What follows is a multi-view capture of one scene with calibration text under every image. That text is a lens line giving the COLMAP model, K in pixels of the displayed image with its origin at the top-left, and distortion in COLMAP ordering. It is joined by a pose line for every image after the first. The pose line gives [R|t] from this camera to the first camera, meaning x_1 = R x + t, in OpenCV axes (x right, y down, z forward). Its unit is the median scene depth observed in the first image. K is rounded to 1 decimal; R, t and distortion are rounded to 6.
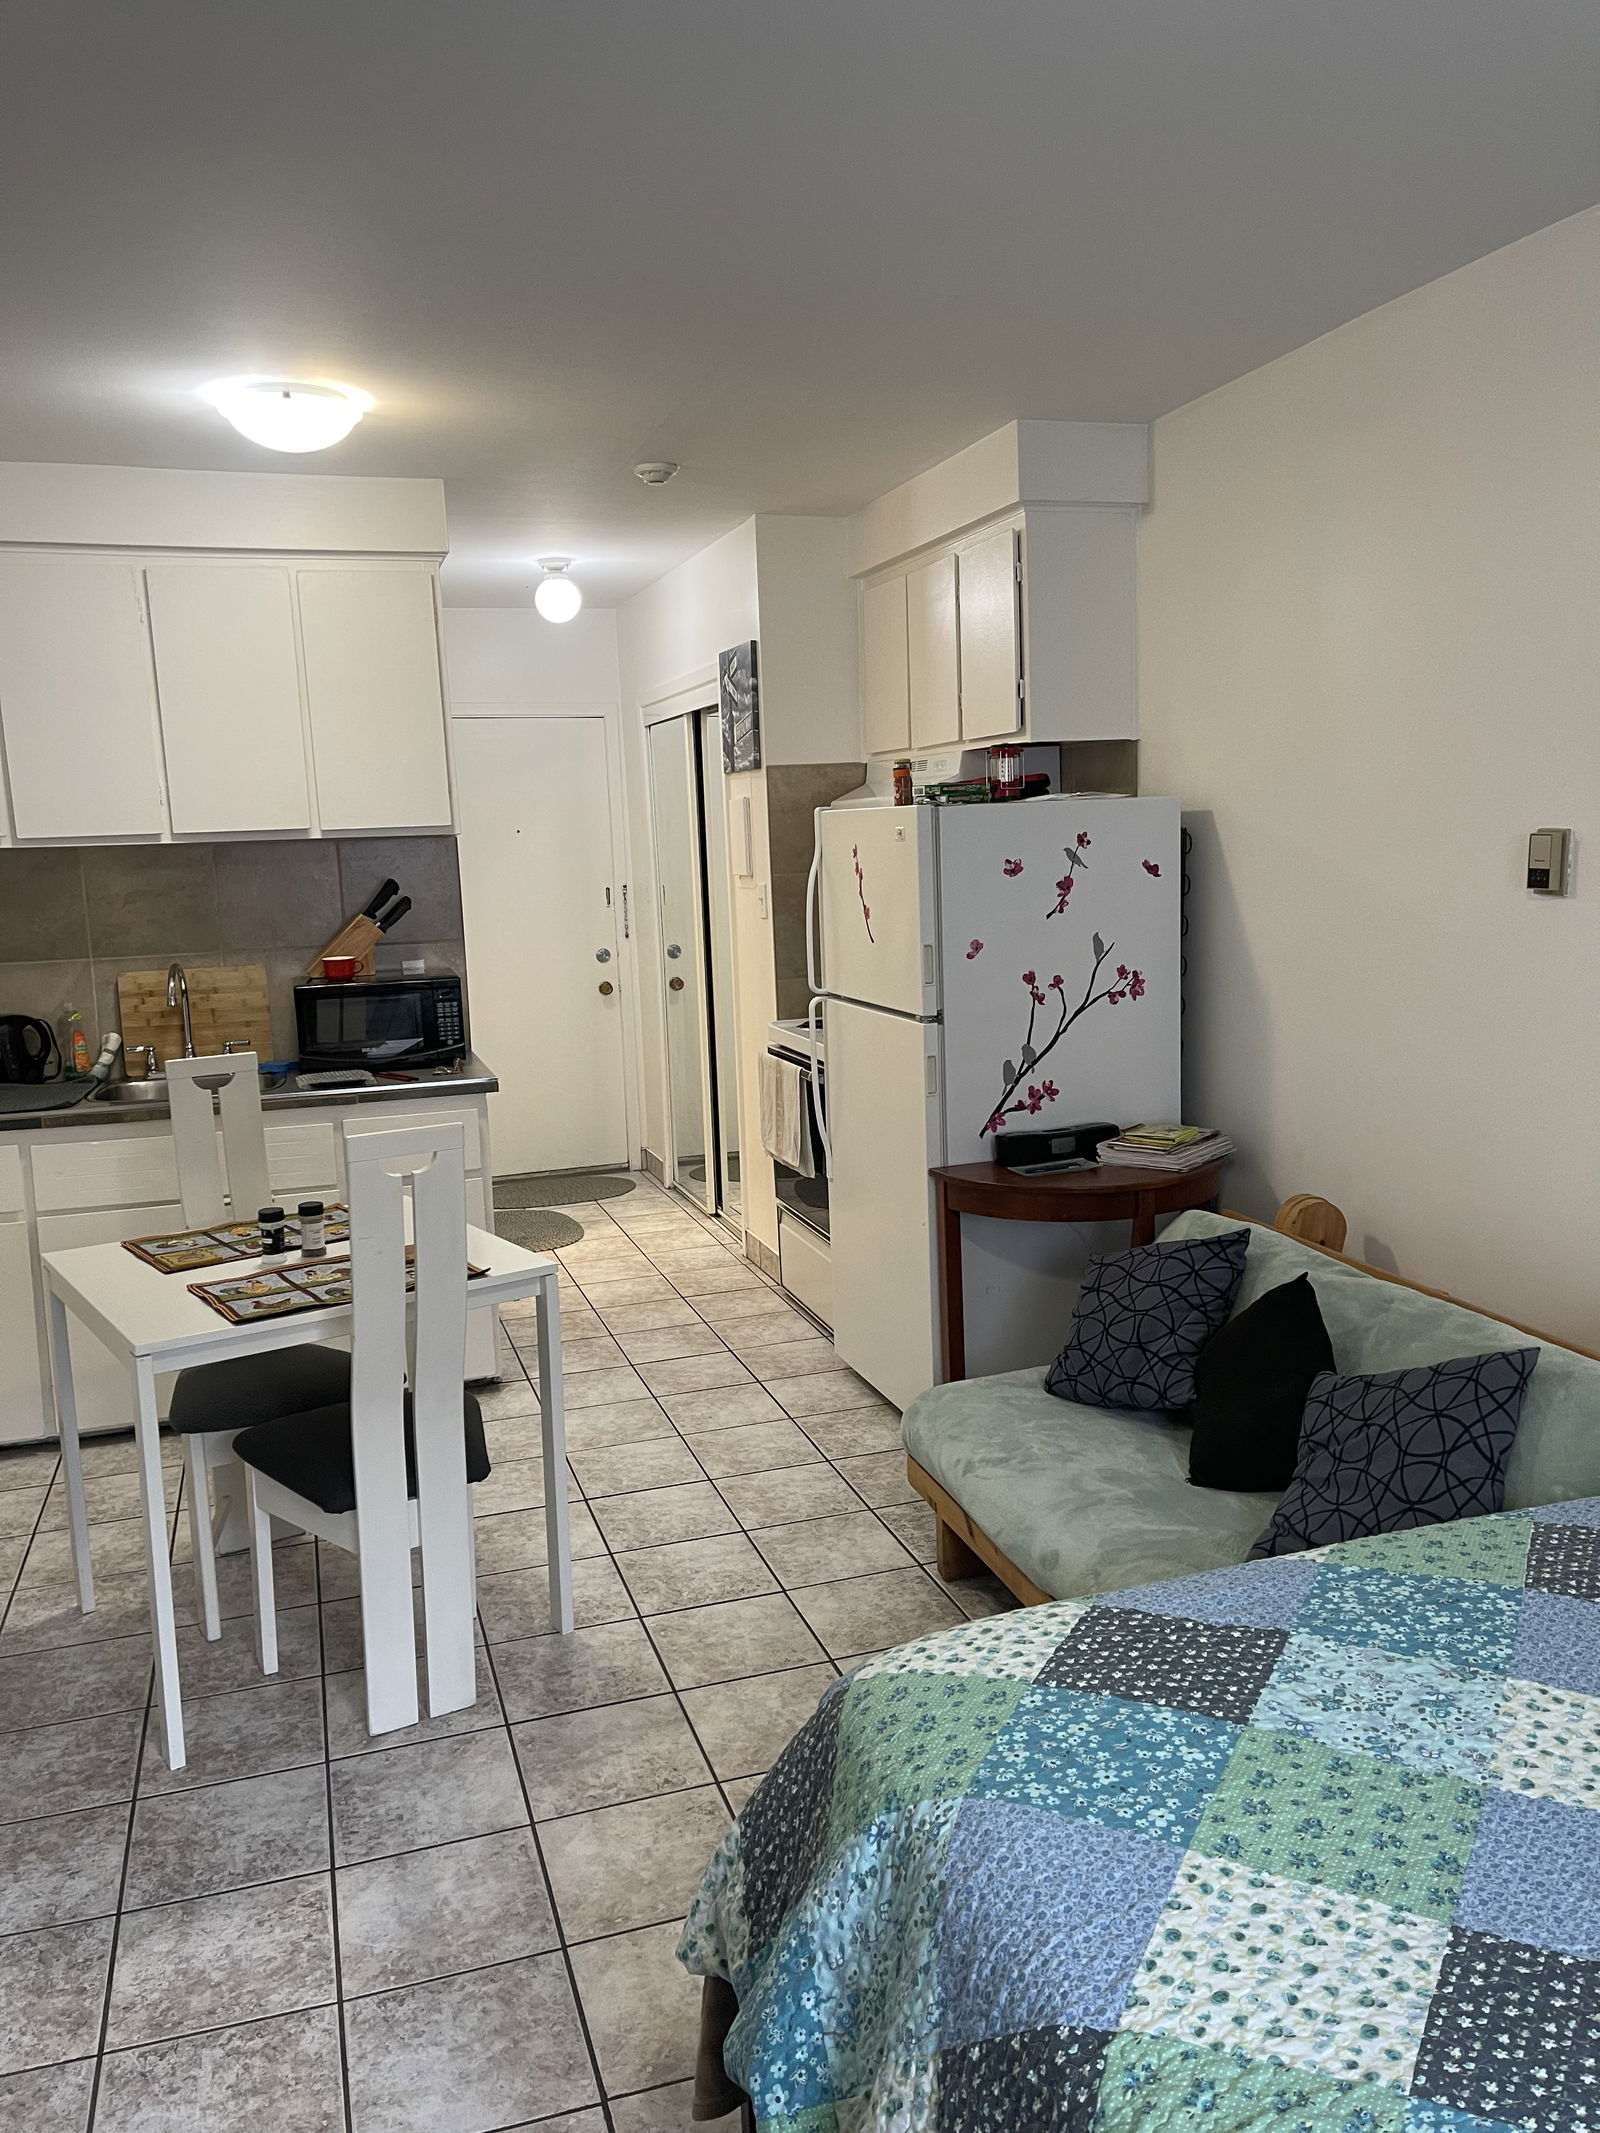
lens RADIAL K [[1623.0, 0, 800.0], [0, 1623.0, 1066.5], [0, 0, 1]] dist [0.032027, -0.003403]
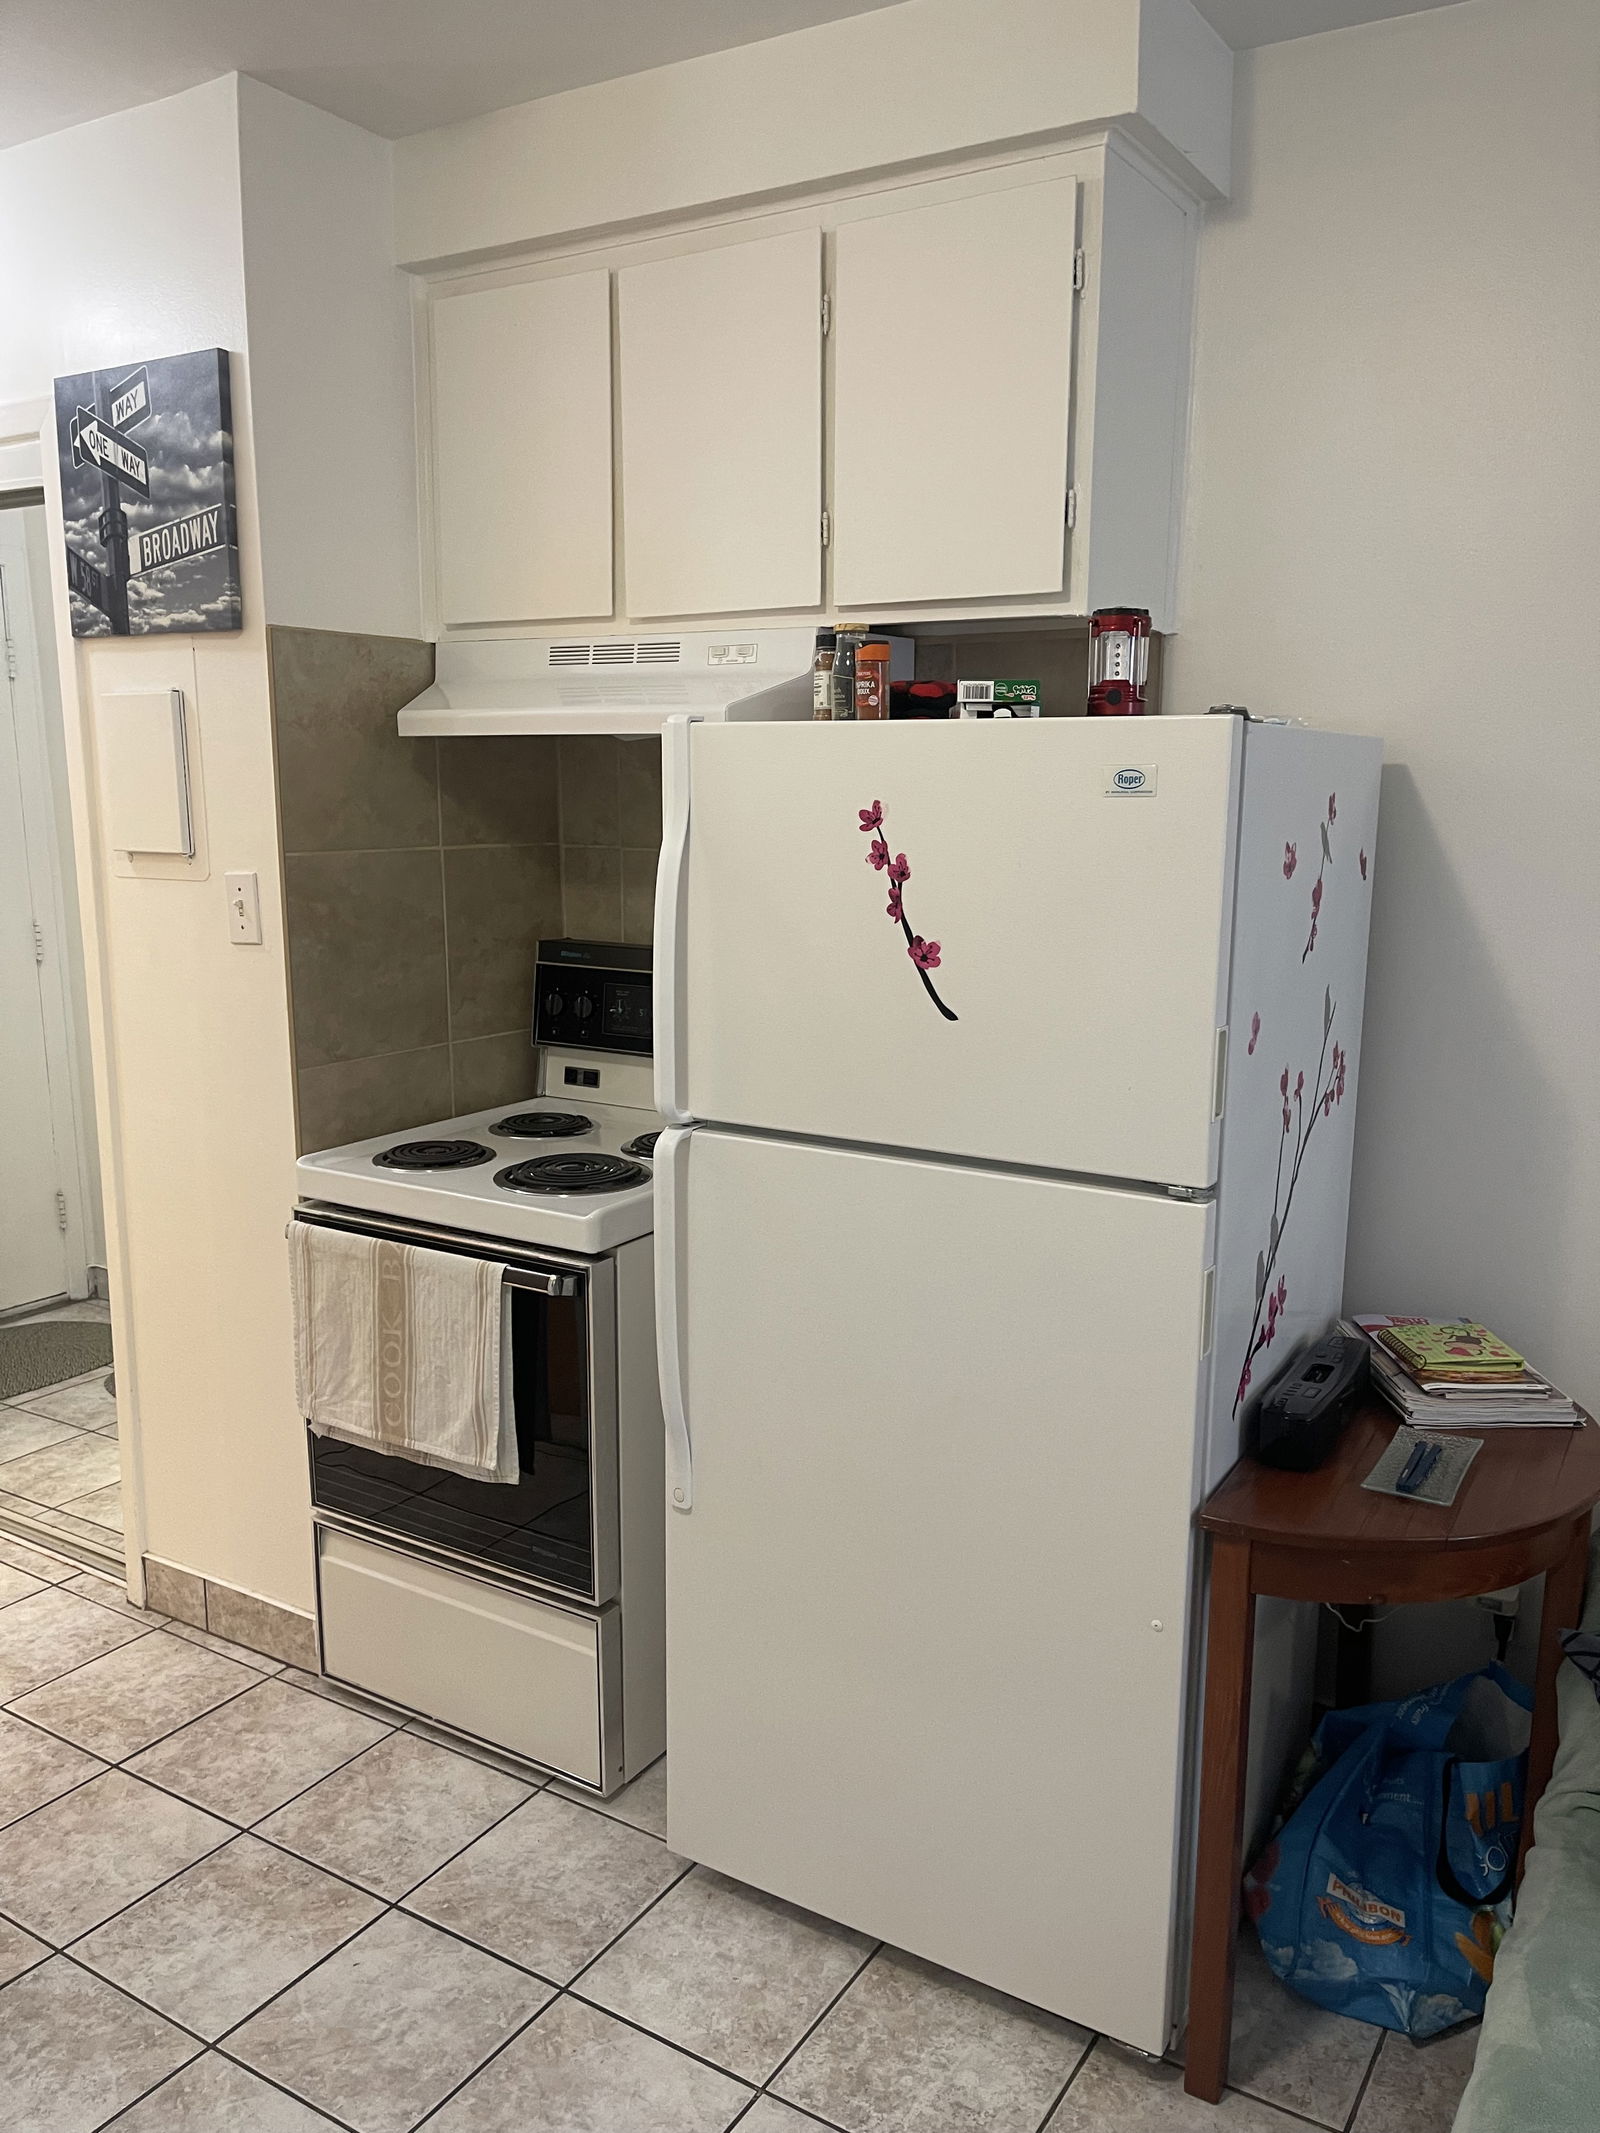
lens RADIAL K [[1619.0, 0, 839.1], [0, 1619.0, 1071.4], [0, 0, 1]] dist [0.041602, -0.069727]
pose [[0.752888, -0.068389, 0.654586, -0.245190], [0.057219, 0.997622, 0.038416, -0.072304], [-0.655657, 0.008532, 0.755011, 0.607093]]
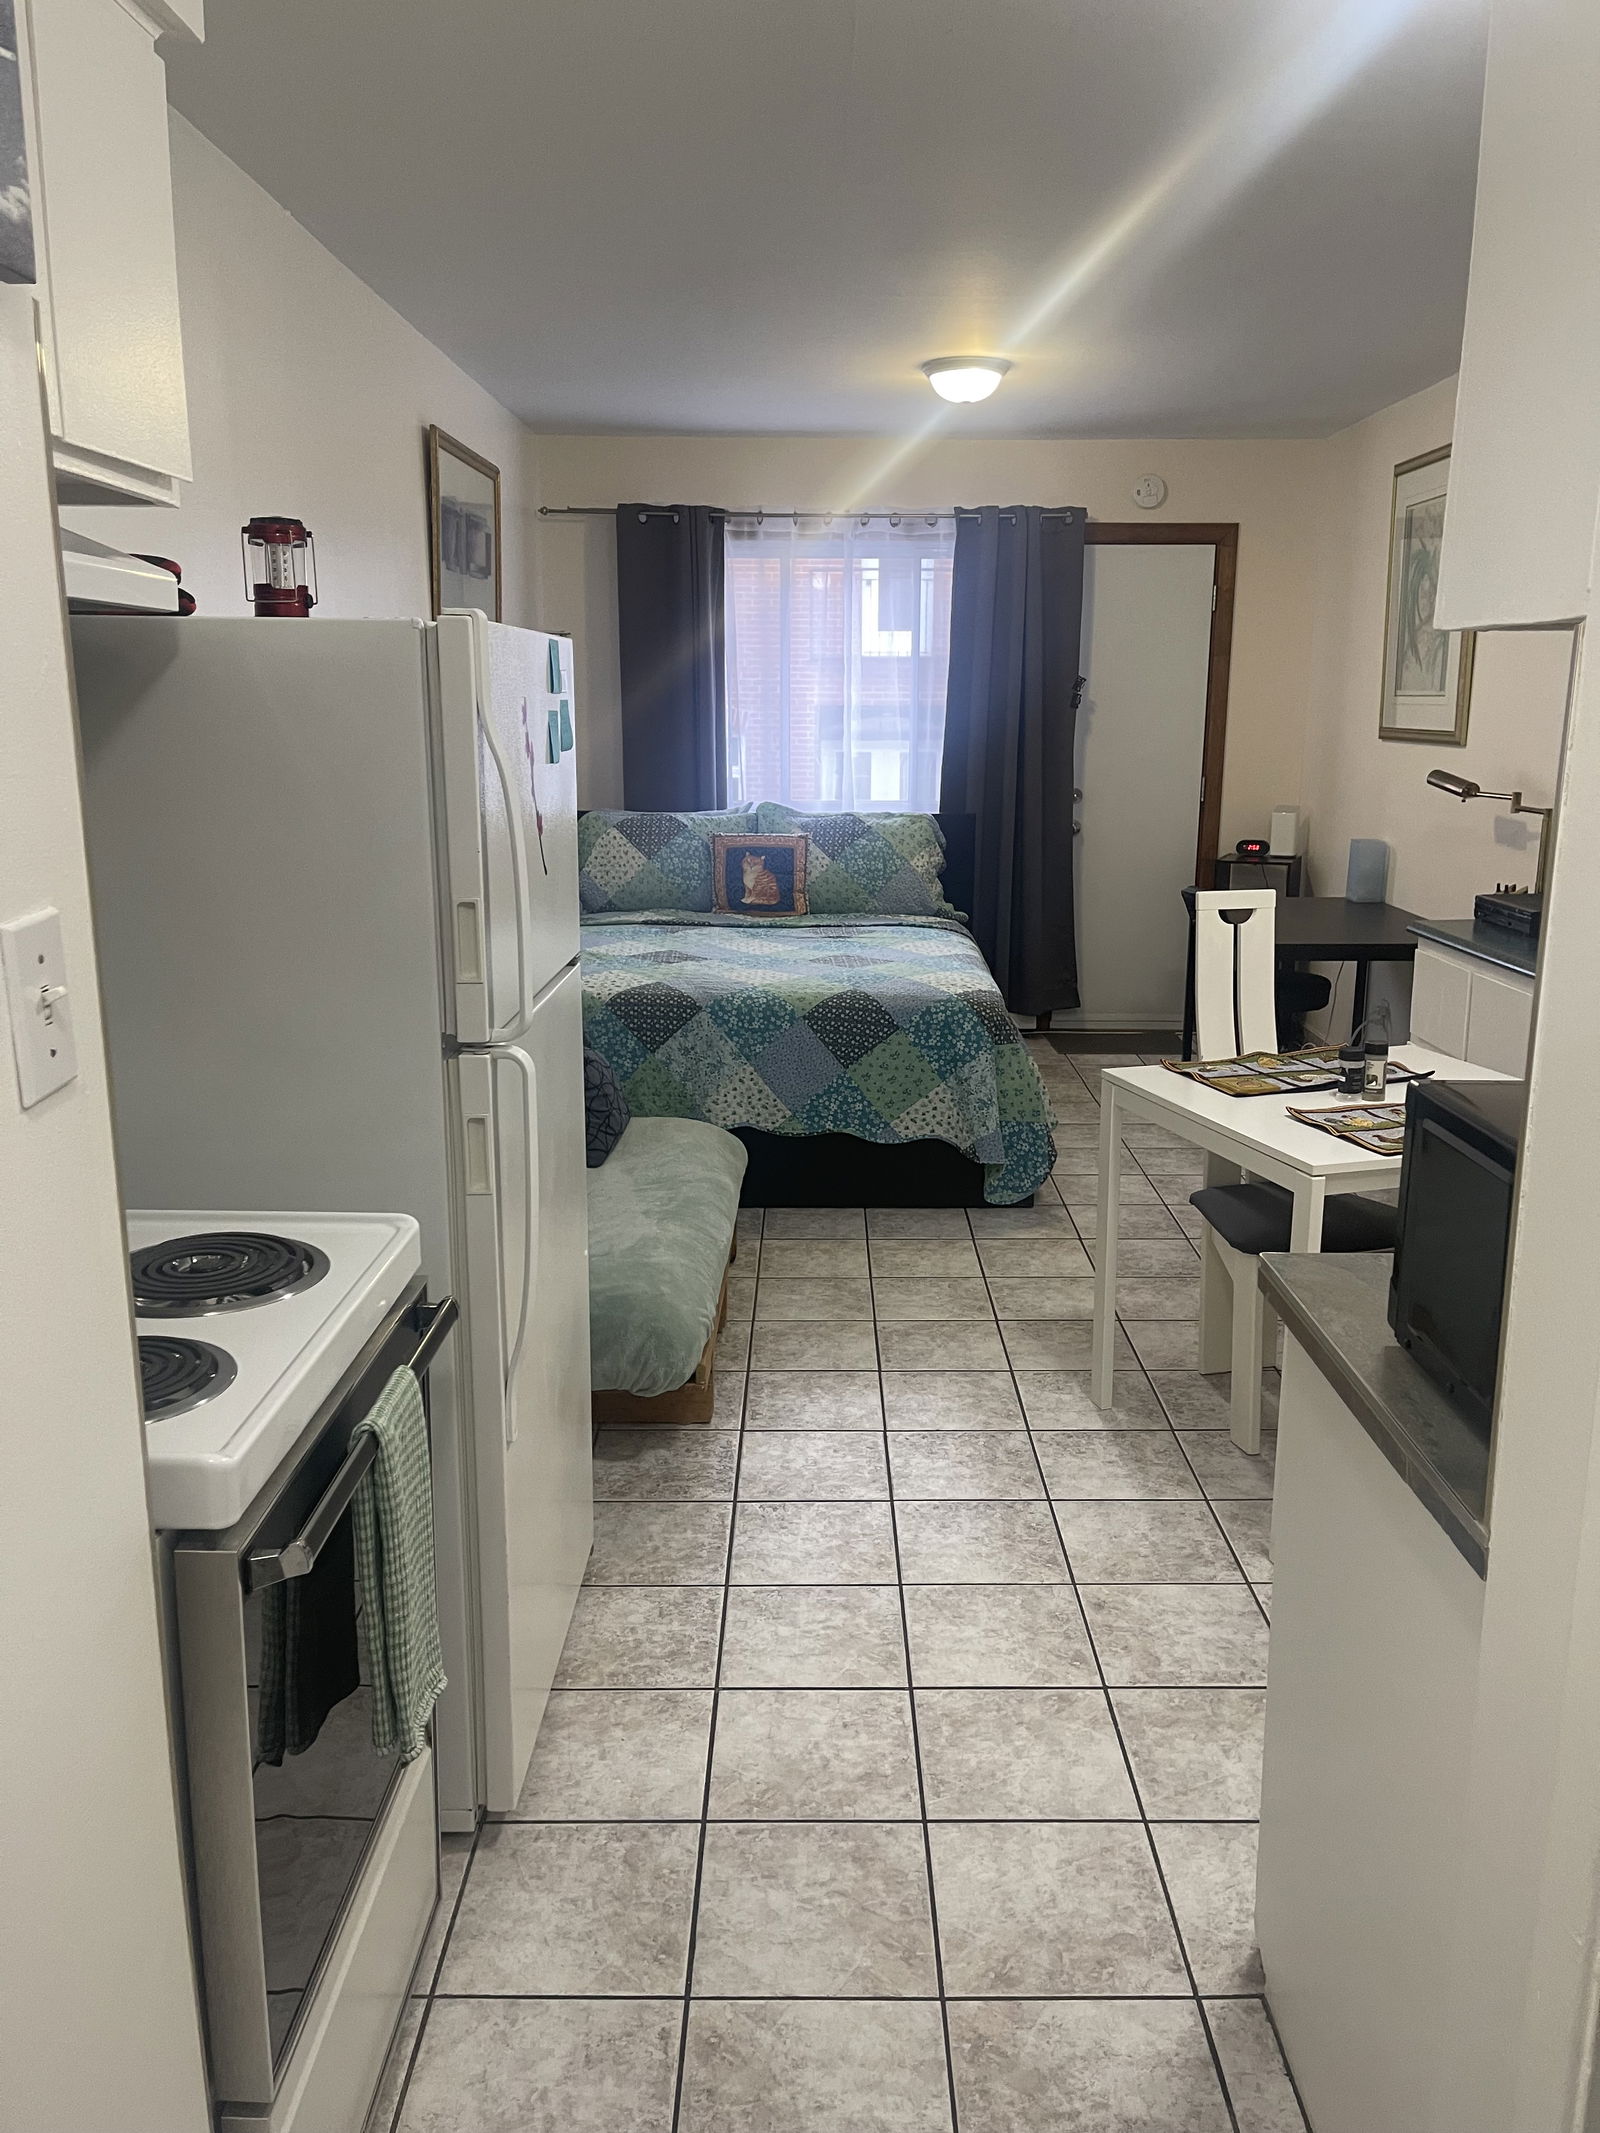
lens RADIAL K [[1623.0, 0, 800.0], [0, 1623.0, 1066.5], [0, 0, 1]] dist [0.032027, -0.003403]
pose [[-0.950491, -0.034817, 0.308794, -0.193964], [0.075007, 0.938617, 0.336707, -0.176432], [-0.301562, 0.343199, -0.889536, 1.342172]]
